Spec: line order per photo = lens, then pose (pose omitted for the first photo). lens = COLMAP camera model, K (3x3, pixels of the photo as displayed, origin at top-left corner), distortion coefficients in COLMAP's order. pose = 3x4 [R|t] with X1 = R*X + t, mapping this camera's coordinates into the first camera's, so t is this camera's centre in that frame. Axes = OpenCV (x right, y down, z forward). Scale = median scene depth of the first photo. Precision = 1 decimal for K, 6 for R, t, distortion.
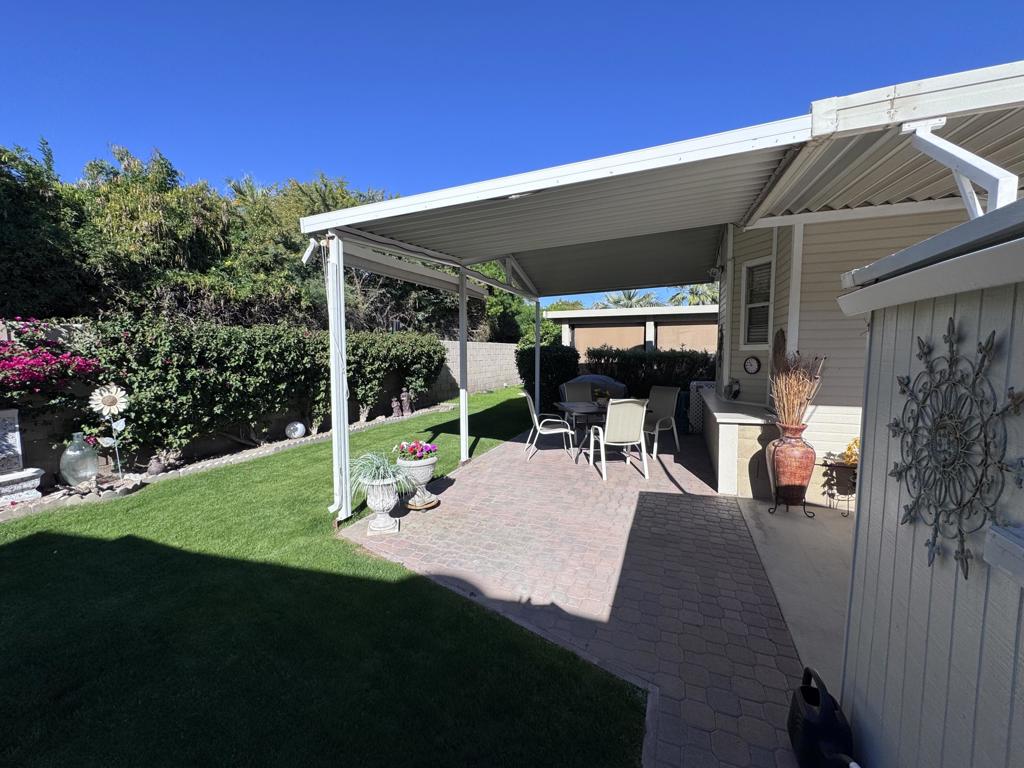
lens RADIAL K [[408.2, 0, 512.0], [0, 408.2, 384.0], [0, 0, 1]] dist [-0.001737, 0.000048]
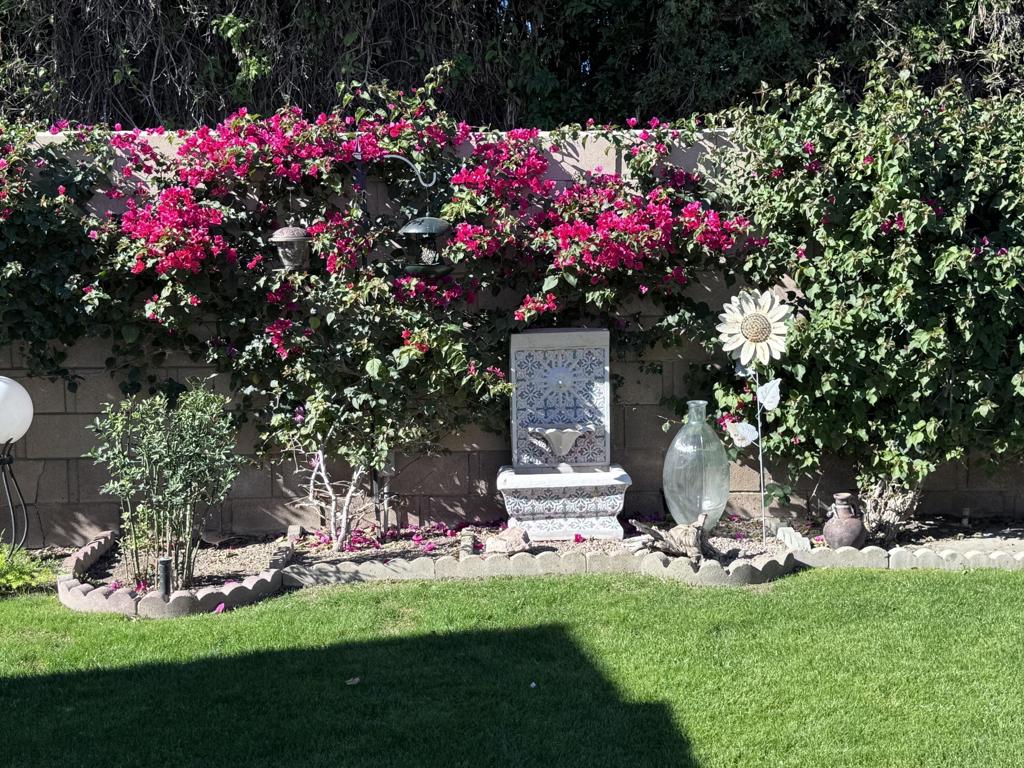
lens RADIAL K [[1289.4, 0, 512.0], [0, 1289.4, 384.0], [0, 0, 1]] dist [0.114177, -0.028857]
pose [[0.408182, 0.117938, -0.905250, 0.013061], [-0.063865, 0.992879, 0.100557, -0.012221], [0.910664, 0.016769, 0.412807, 0.272411]]
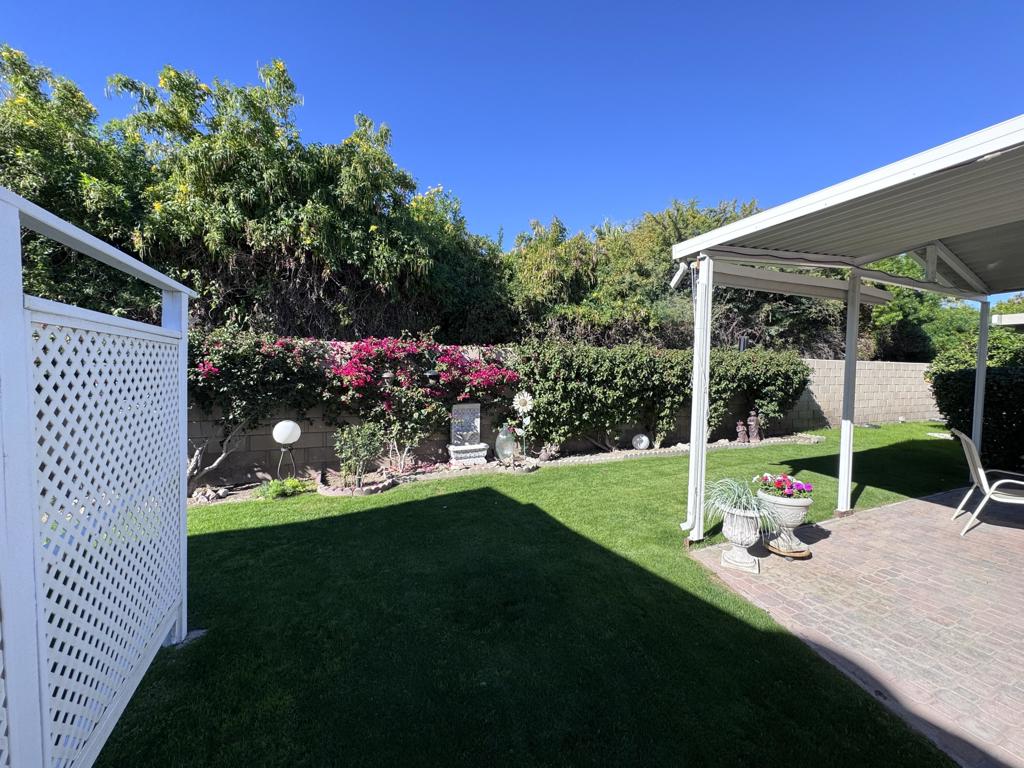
lens RADIAL K [[408.2, 0, 512.0], [0, 408.2, 384.0], [0, 0, 1]] dist [-0.001737, 0.000048]
pose [[0.718431, 0.042458, -0.694302, -0.046968], [-0.072574, 0.997263, -0.014112, 0.000700], [0.691802, 0.060527, 0.719546, -0.029105]]
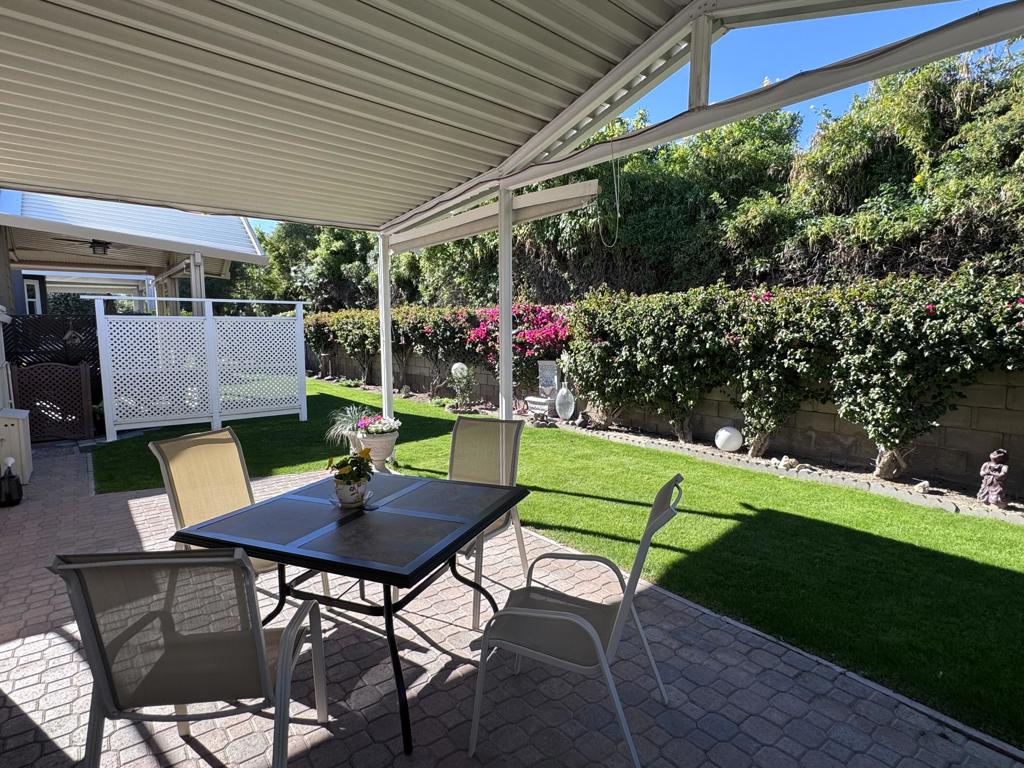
lens RADIAL K [[561.1, 0, 512.0], [0, 561.1, 384.0], [0, 0, 1]] dist [0.001462, 0.000604]
pose [[-0.494788, 0.096404, -0.863650, 0.647876], [-0.062333, 0.987331, 0.145921, -0.132421], [0.866775, 0.126033, -0.482510, 1.605926]]
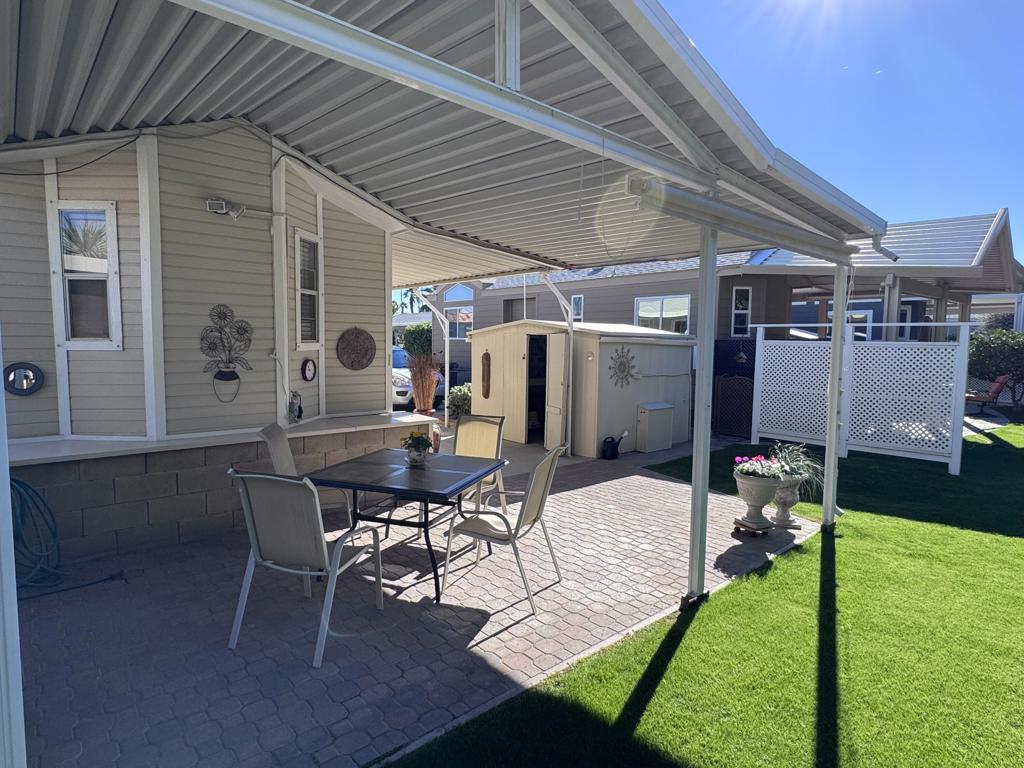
lens RADIAL K [[561.1, 0, 512.0], [0, 561.1, 384.0], [0, 0, 1]] dist [0.001462, 0.000604]
pose [[-0.889607, -0.038030, 0.455140, -0.252240], [0.030473, 0.989364, 0.142230, -0.173628], [-0.455709, 0.140399, -0.878987, 1.909252]]
